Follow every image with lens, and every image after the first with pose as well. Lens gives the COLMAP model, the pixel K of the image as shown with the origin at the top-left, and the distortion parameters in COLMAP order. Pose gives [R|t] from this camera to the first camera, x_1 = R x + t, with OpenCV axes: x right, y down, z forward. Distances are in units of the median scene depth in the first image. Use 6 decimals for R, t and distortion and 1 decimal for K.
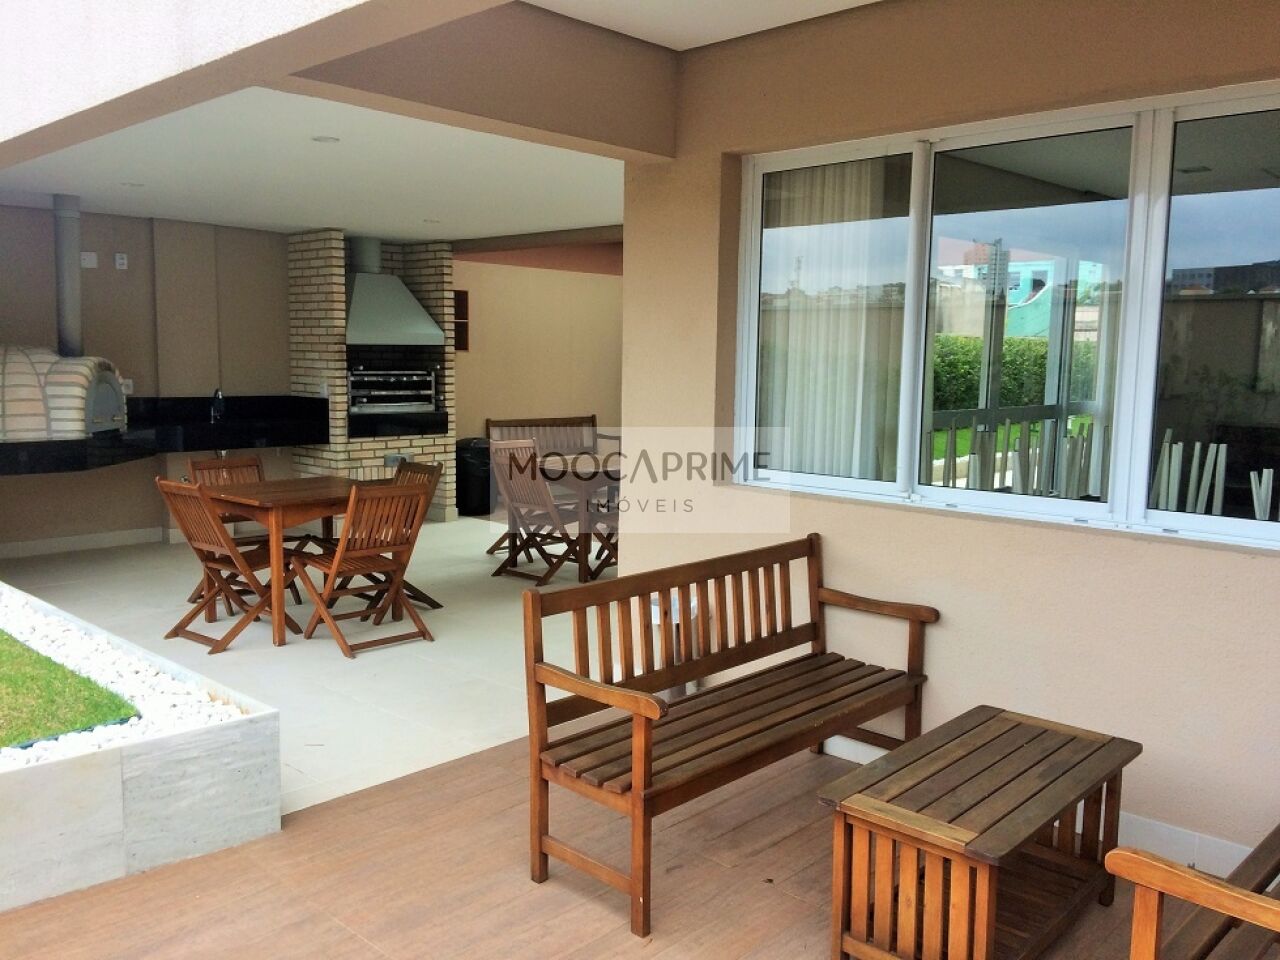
lens RADIAL K [[1069.3, 0, 638.1], [0, 1069.3, 480.9], [0, 0, 1]] dist [0.049625, -0.080286]
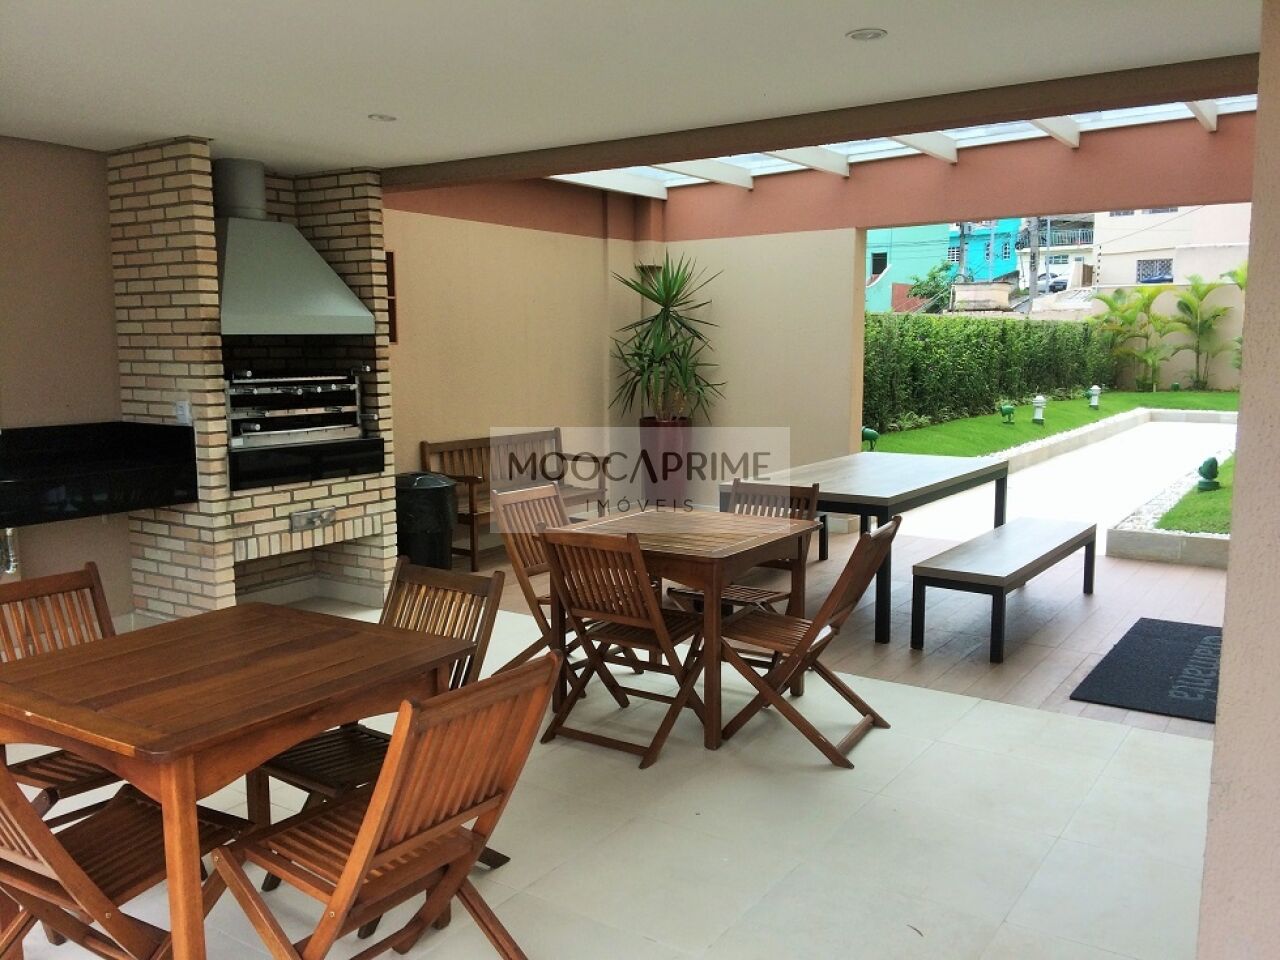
lens RADIAL K [[1069.3, 0, 648.2], [0, 1069.3, 478.0], [0, 0, 1]] dist [0.049625, -0.080286]
pose [[0.983381, -0.042386, 0.176539, -0.142302], [0.041095, 0.999095, 0.010966, -0.042934], [-0.176844, -0.003529, 0.984233, 0.355650]]
